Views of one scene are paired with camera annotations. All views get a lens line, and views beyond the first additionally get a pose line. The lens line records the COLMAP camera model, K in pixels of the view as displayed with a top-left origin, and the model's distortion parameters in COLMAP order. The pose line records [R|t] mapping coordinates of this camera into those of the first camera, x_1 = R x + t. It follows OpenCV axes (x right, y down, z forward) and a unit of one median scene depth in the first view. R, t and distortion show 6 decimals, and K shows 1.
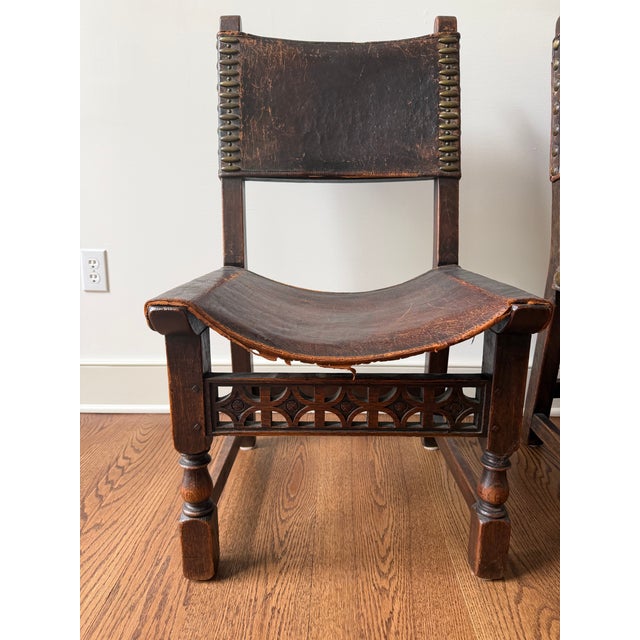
lens RADIAL K [[469.0, 0, 320.0], [0, 469.0, 320.0], [0, 0, 1]] dist [-0.008597, 0.009945]
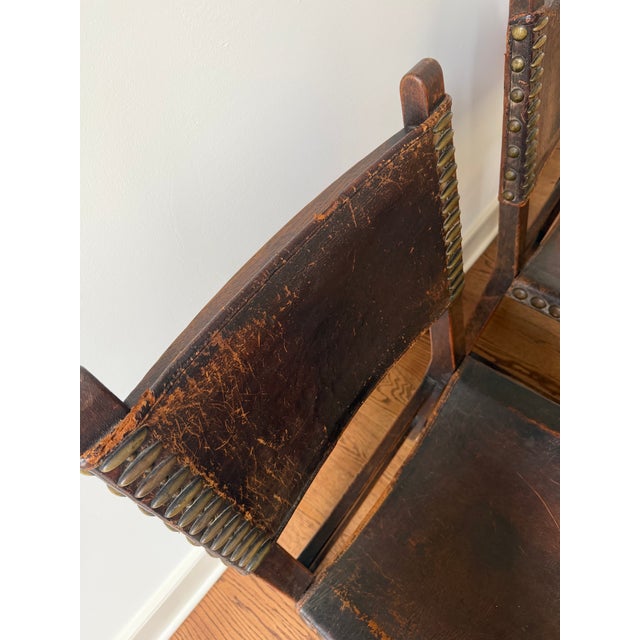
lens RADIAL K [[469.0, 0, 320.0], [0, 469.0, 320.0], [0, 0, 1]] dist [-0.008597, 0.009945]
pose [[0.600862, -0.687290, 0.408163, -0.238321], [0.265049, 0.653033, 0.709435, -1.120757], [-0.754131, -0.318090, 0.574548, 0.937897]]
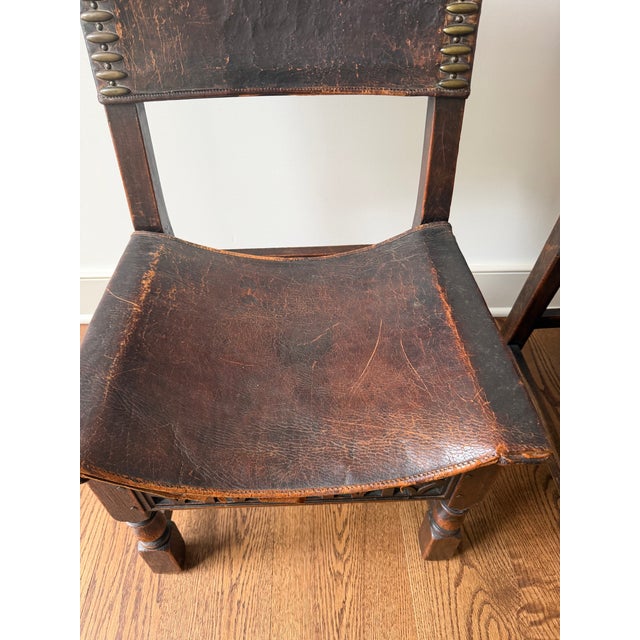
lens RADIAL K [[461.6, 0, 311.7], [0, 461.6, 310.7], [0, 0, 1]] dist [0.047763, -0.065742]
pose [[0.998980, -0.036404, 0.026718, 0.064582], [0.017274, 0.854752, 0.518749, -0.508174], [-0.041722, -0.517758, 0.854509, 0.377163]]
